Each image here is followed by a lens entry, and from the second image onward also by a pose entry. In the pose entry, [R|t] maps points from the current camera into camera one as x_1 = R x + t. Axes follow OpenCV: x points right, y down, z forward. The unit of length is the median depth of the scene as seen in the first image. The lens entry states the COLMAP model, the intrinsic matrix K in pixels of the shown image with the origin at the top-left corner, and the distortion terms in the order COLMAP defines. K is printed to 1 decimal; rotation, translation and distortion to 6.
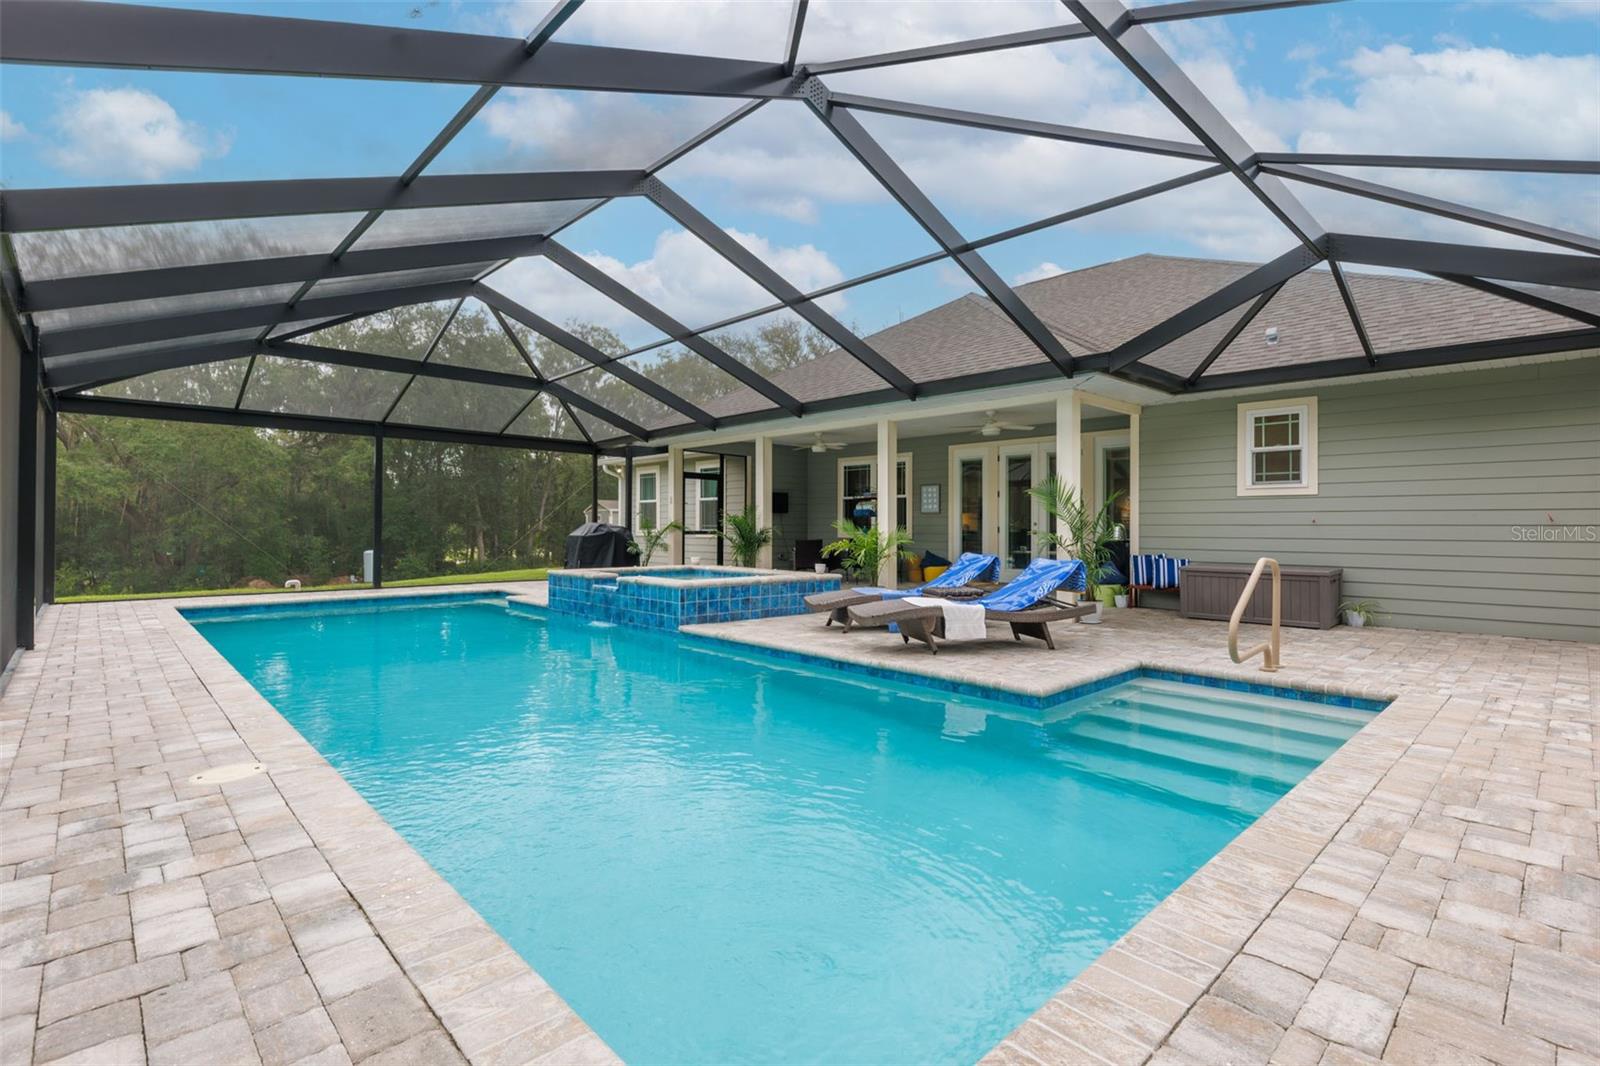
lens RADIAL K [[753.4, 0, 800.0], [0, 753.4, 533.0], [0, 0, 1]] dist [-0.000530, -0.000036]
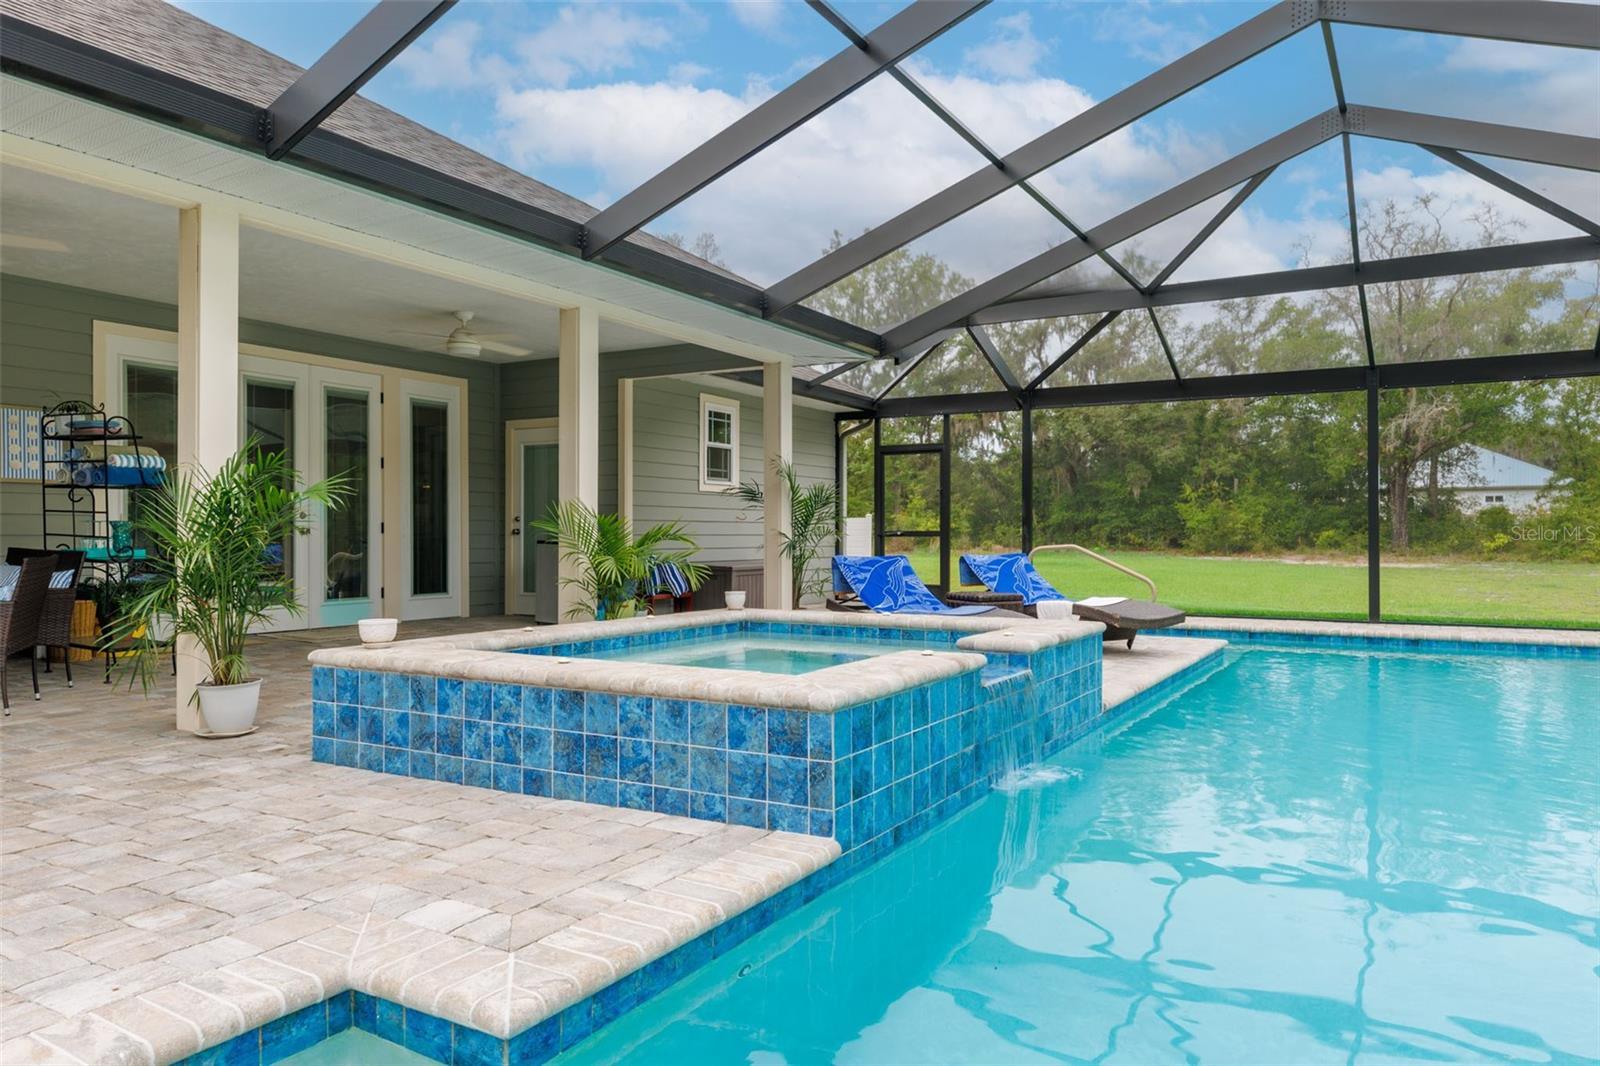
lens RADIAL K [[1062.0, 0, 811.9], [0, 1062.0, 530.9], [0, 0, 1]] dist [0.000625, -0.001165]
pose [[-0.279143, -0.002697, 0.960246, -0.741322], [0.002329, 0.999991, 0.003485, -0.003517], [-0.960247, 0.003209, -0.279134, 1.253294]]
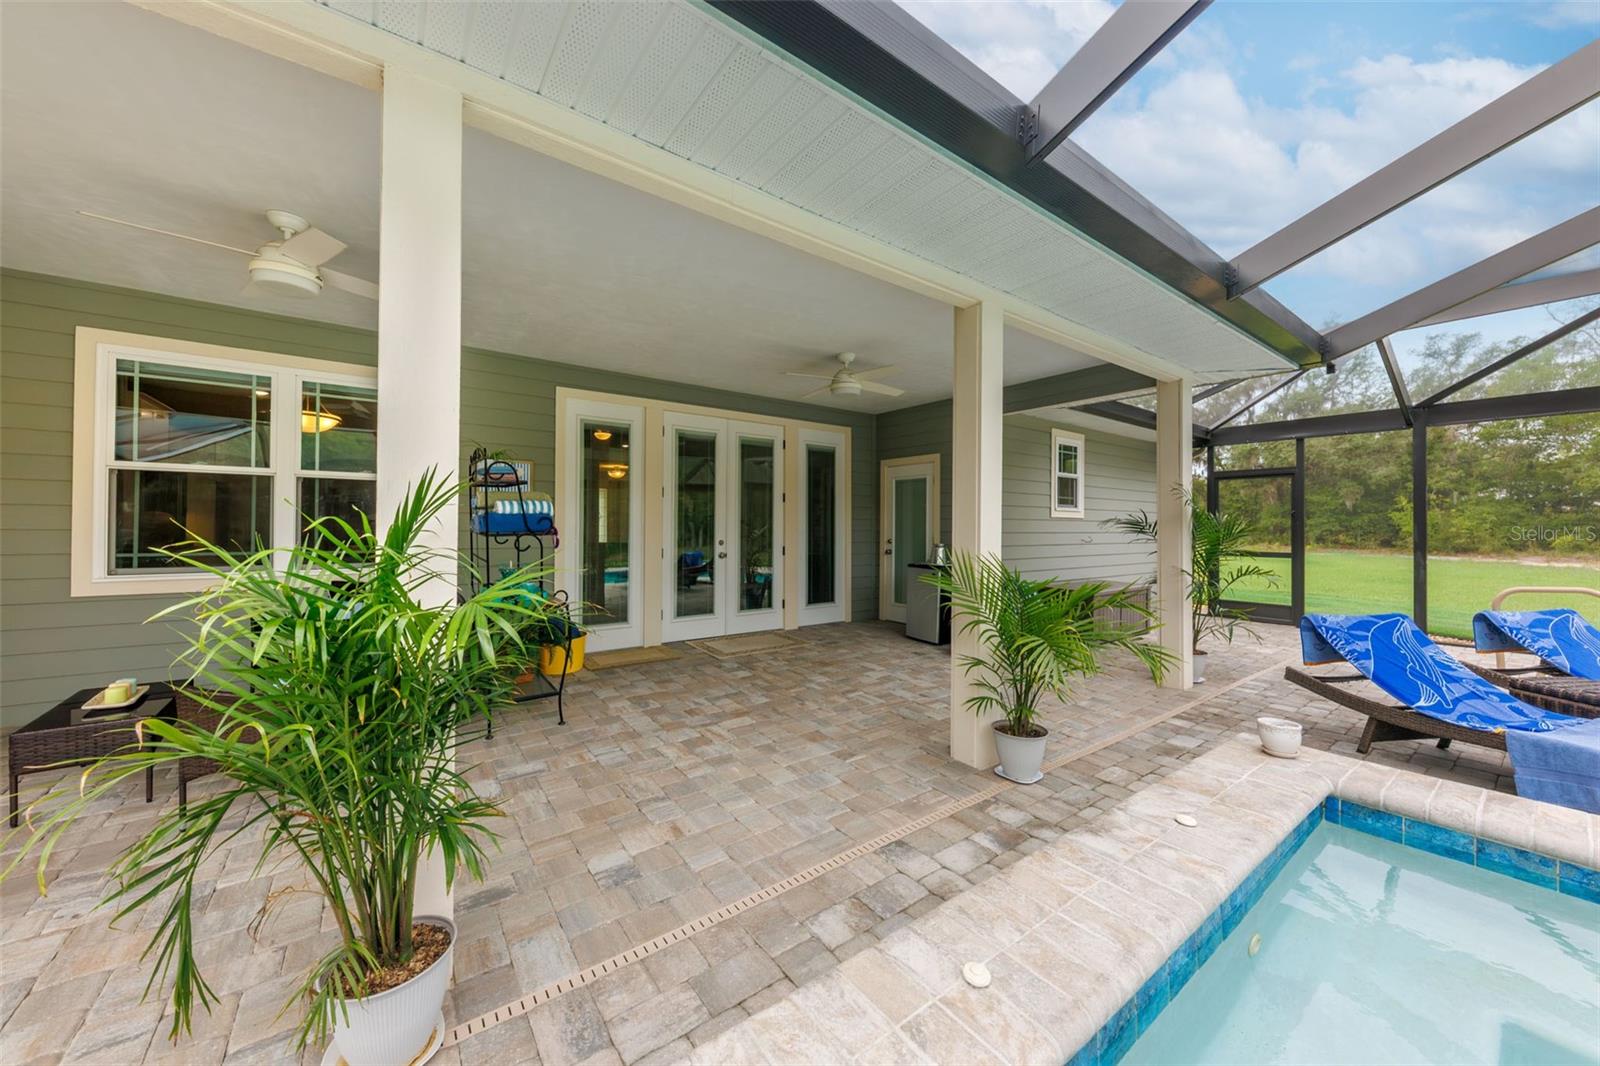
lens RADIAL K [[590.4, 0, 800.0], [0, 590.4, 533.0], [0, 0, 1]] dist [0.000548, -0.000079]
pose [[0.121978, -0.013600, 0.992440, -0.273192], [-0.000576, 0.999905, 0.013773, -0.038762], [-0.992533, -0.002252, 0.121959, 1.261990]]
